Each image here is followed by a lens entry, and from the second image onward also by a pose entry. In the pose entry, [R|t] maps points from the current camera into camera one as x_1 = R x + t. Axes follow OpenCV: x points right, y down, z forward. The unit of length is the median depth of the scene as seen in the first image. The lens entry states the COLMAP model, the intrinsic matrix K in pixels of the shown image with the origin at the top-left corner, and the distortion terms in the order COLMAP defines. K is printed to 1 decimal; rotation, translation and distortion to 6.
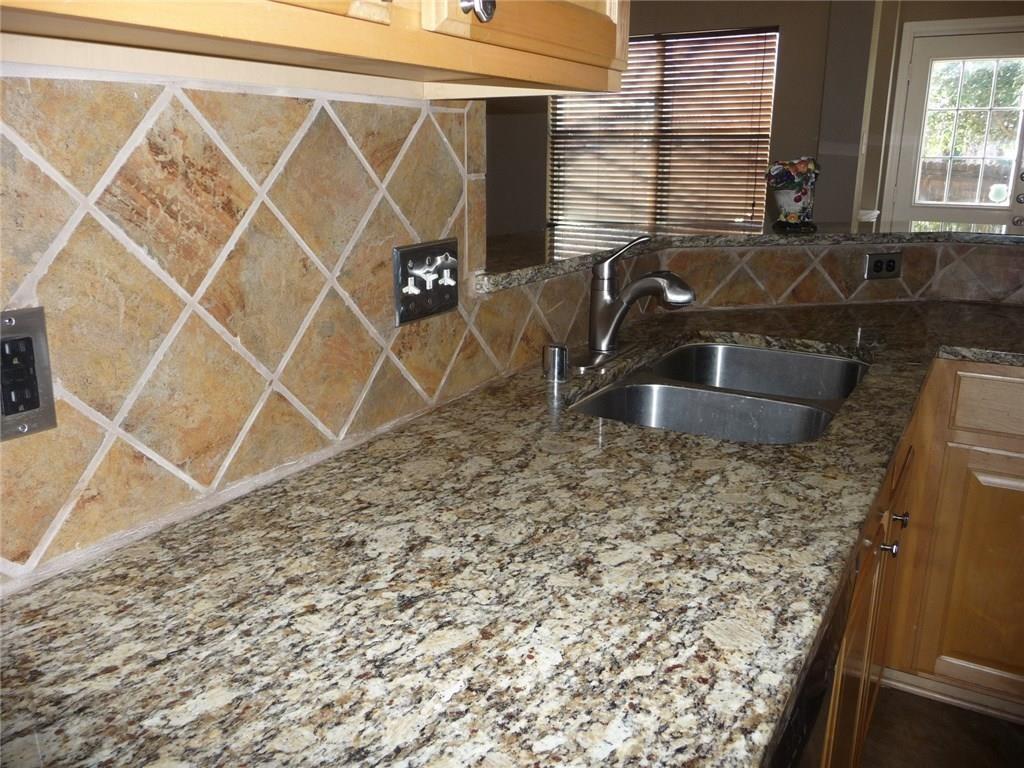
lens RADIAL K [[864.9, 0, 512.0], [0, 864.9, 384.0], [0, 0, 1]] dist [-0.040980, 0.014905]
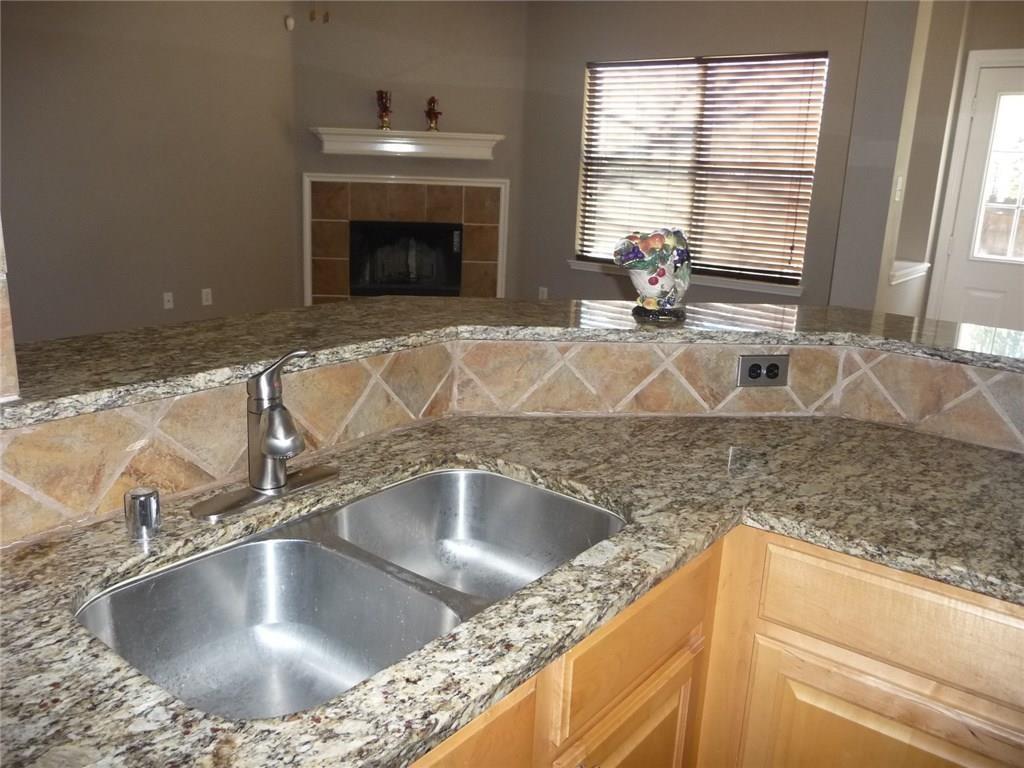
lens RADIAL K [[864.9, 0, 512.0], [0, 864.9, 384.0], [0, 0, 1]] dist [-0.040980, 0.014905]
pose [[0.989616, 0.067610, -0.126845, 0.118693], [-0.069143, 0.997577, -0.007717, -0.040048], [0.126015, 0.016407, 0.991893, 0.073352]]
